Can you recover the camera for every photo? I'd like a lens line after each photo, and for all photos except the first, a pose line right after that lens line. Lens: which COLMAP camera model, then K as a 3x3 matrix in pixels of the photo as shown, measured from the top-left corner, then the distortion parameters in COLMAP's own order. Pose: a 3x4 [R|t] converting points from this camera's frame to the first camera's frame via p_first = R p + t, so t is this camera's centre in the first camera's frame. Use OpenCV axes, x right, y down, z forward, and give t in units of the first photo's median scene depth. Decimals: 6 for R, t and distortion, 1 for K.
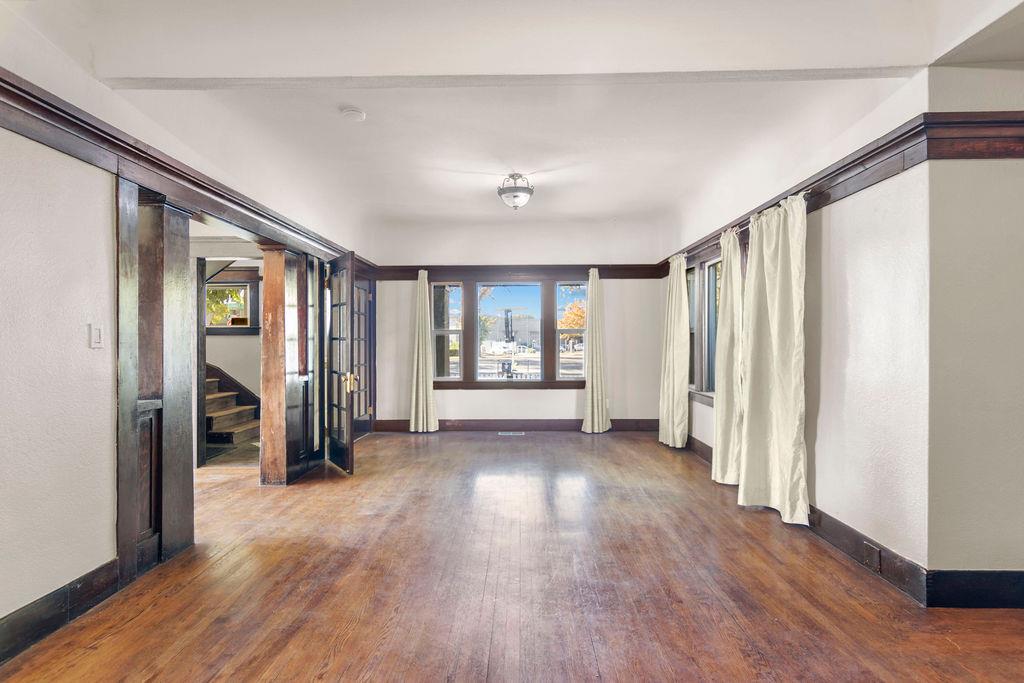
lens RADIAL K [[522.1, 0, 515.1], [0, 522.1, 343.3], [0, 0, 1]] dist [0.002942, -0.000074]
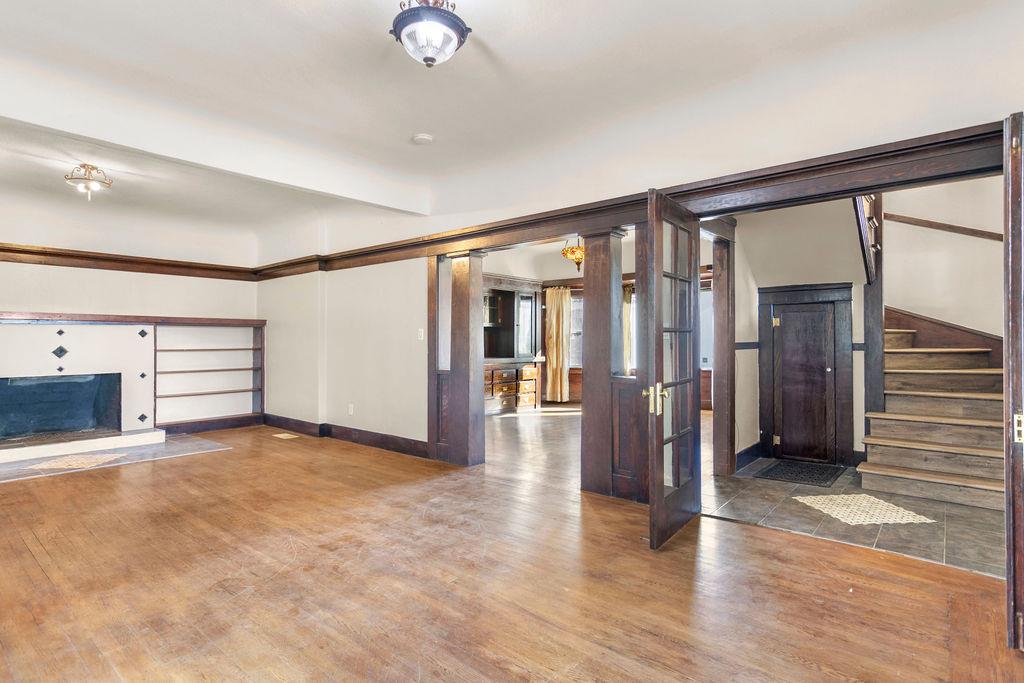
lens RADIAL K [[522.1, 0, 509.1], [0, 522.1, 333.5], [0, 0, 1]] dist [0.002942, -0.000074]
pose [[-0.636415, -0.004842, -0.771332, 0.453351], [0.002649, 0.999961, -0.008463, 0.000792], [0.771342, -0.007429, -0.636377, 1.871706]]
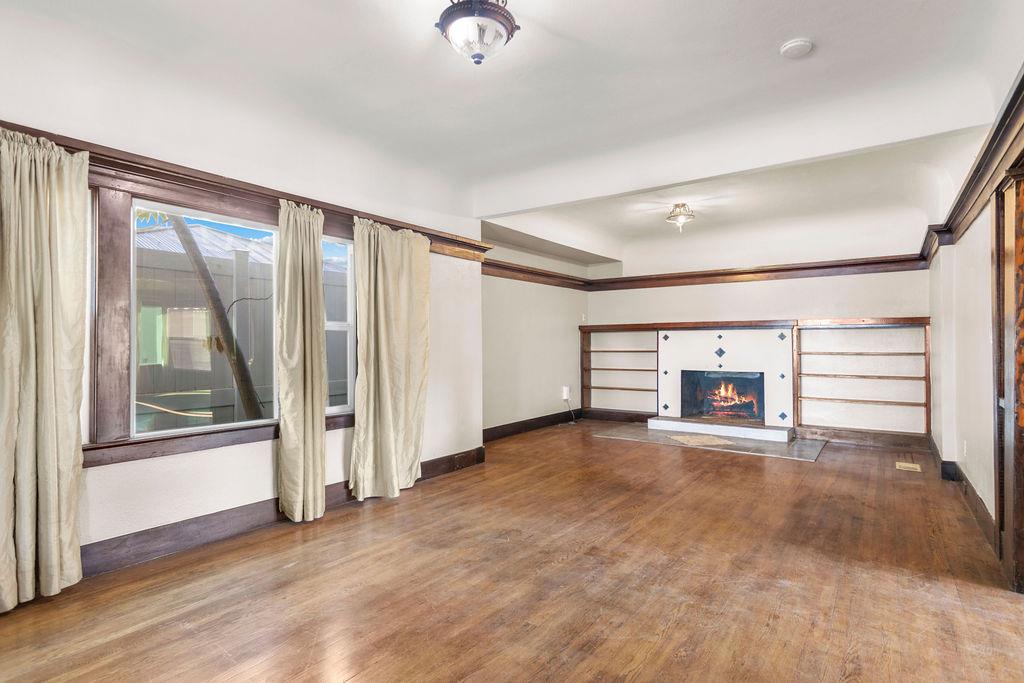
lens RADIAL K [[522.1, 0, 514.8], [0, 522.1, 340.7], [0, 0, 1]] dist [0.002942, -0.000074]
pose [[-0.821492, 0.008433, 0.570157, -0.402842], [0.006742, 0.999964, -0.005076, 0.000296], [-0.570180, -0.000326, -0.821520, 1.875682]]
